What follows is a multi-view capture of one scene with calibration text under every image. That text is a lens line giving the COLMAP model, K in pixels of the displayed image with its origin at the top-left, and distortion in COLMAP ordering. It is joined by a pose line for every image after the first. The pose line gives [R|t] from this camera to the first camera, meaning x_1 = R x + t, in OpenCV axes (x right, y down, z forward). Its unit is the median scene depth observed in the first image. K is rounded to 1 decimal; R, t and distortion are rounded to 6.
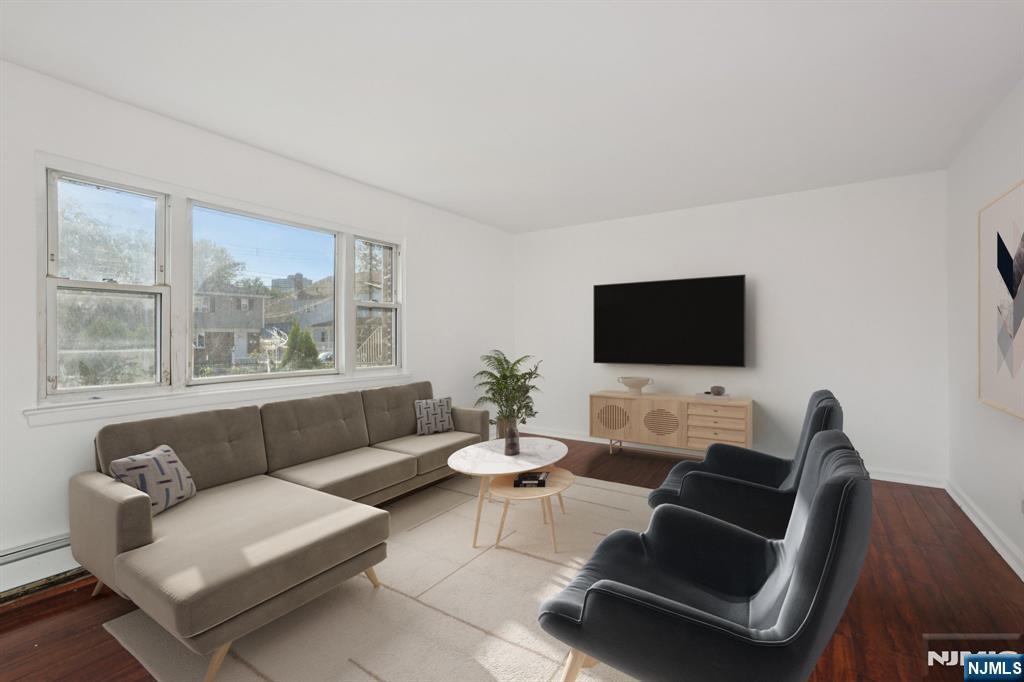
lens RADIAL K [[452.1, 0, 513.4], [0, 452.1, 336.7], [0, 0, 1]] dist [-0.008038, 0.000065]
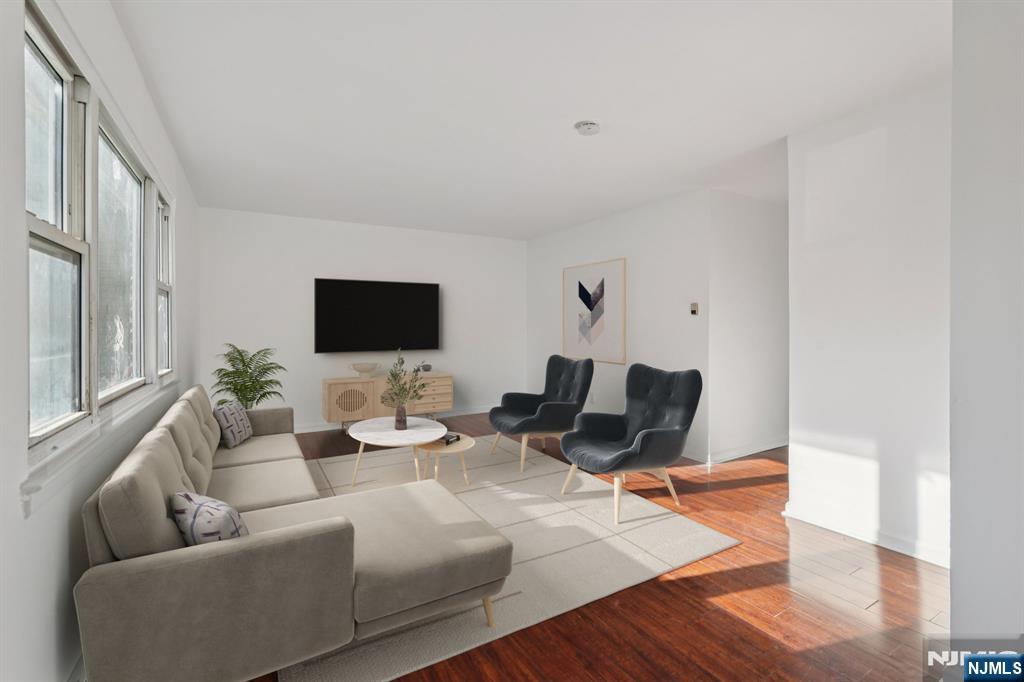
lens RADIAL K [[452.1, 0, 513.4], [0, 452.1, 336.7], [0, 0, 1]] dist [-0.008038, 0.000065]
pose [[0.438453, -0.015545, 0.898619, -0.654327], [0.002606, 0.999868, 0.016025, 0.005645], [-0.898750, -0.004684, 0.438436, 0.173907]]
